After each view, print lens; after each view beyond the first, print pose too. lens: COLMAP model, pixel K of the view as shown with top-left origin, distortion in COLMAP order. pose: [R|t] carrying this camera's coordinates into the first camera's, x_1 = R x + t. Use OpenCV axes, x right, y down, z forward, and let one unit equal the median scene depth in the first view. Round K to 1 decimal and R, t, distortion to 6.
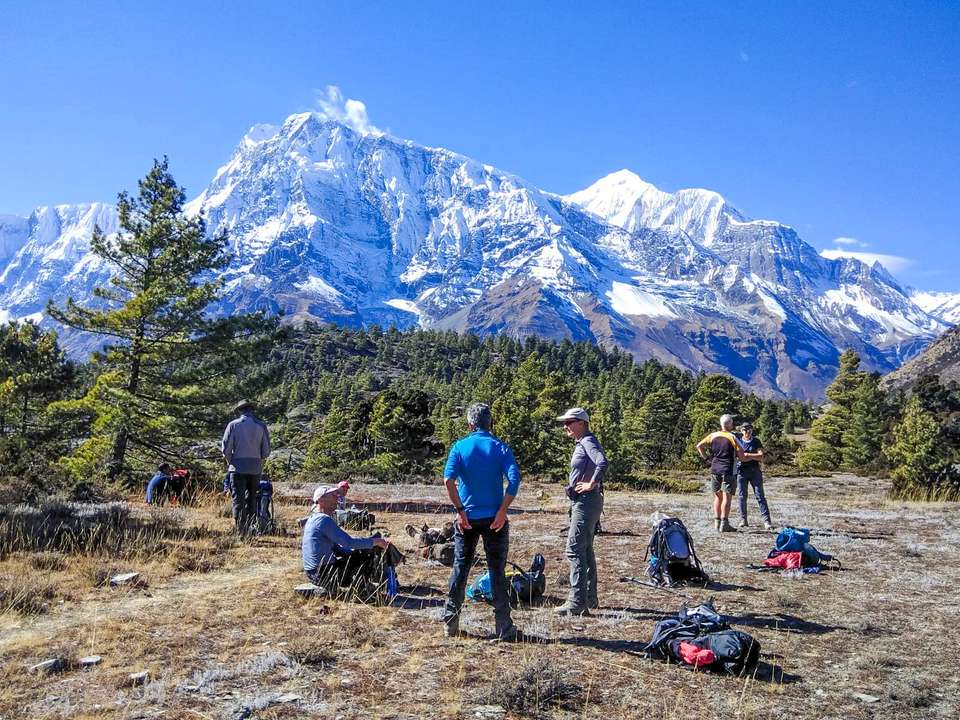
lens RADIAL K [[839.4, 0, 479.8], [0, 839.4, 363.7], [0, 0, 1]] dist [0.074229, -0.019846]
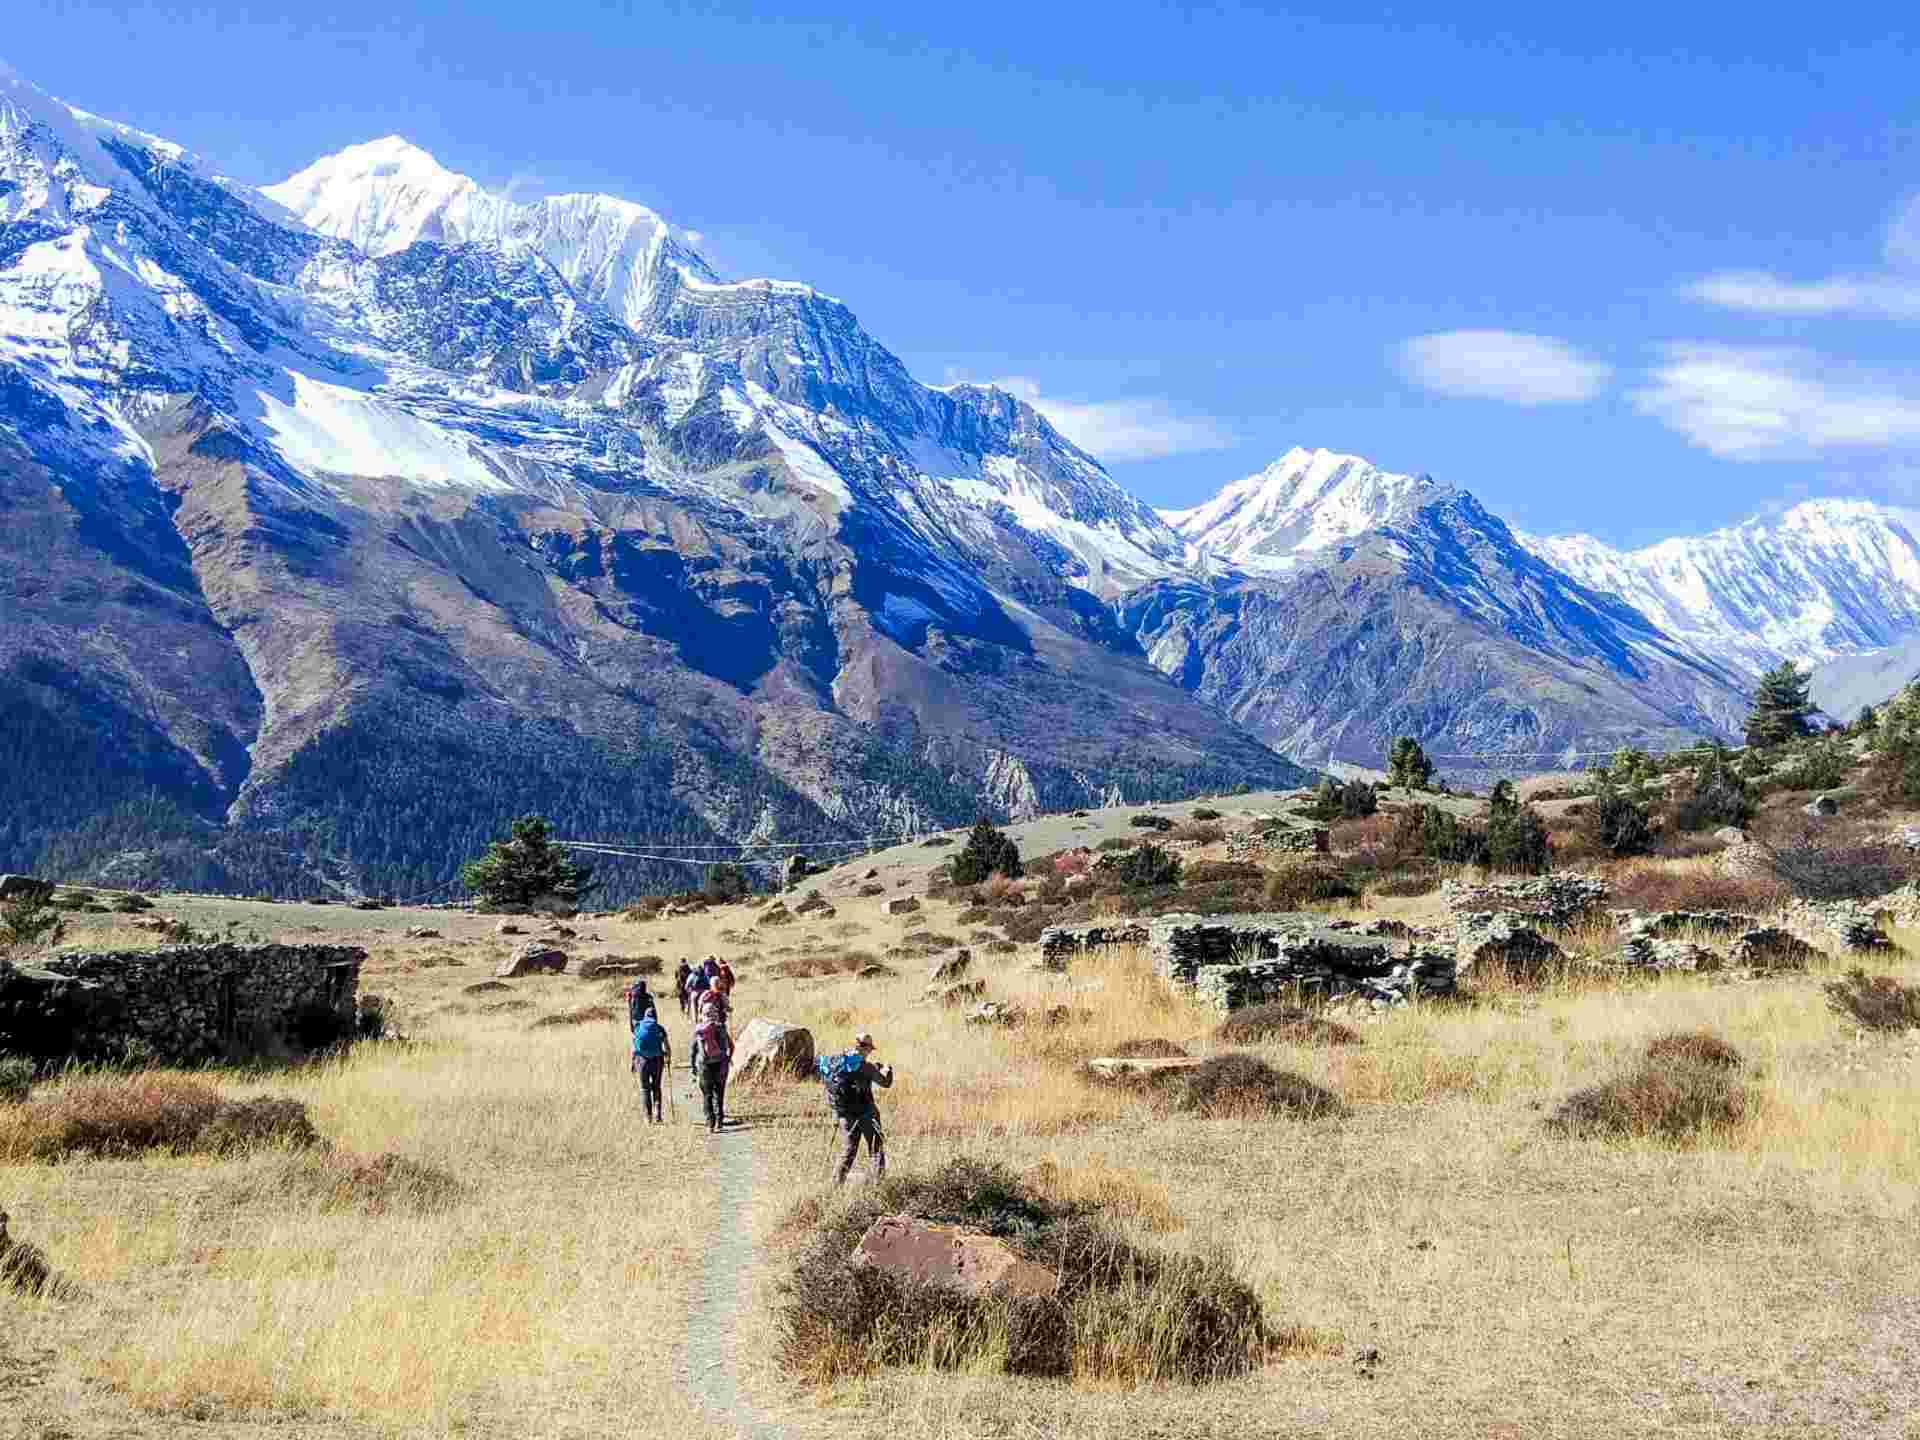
lens RADIAL K [[1678.7, 0, 959.6], [0, 1678.7, 722.3], [0, 0, 1]] dist [0.074229, -0.019846]
pose [[0.906682, -0.022723, 0.421203, 0.116325], [0.023349, 0.999721, 0.003673, 0.026394], [-0.421169, 0.006505, 0.906959, 0.367839]]
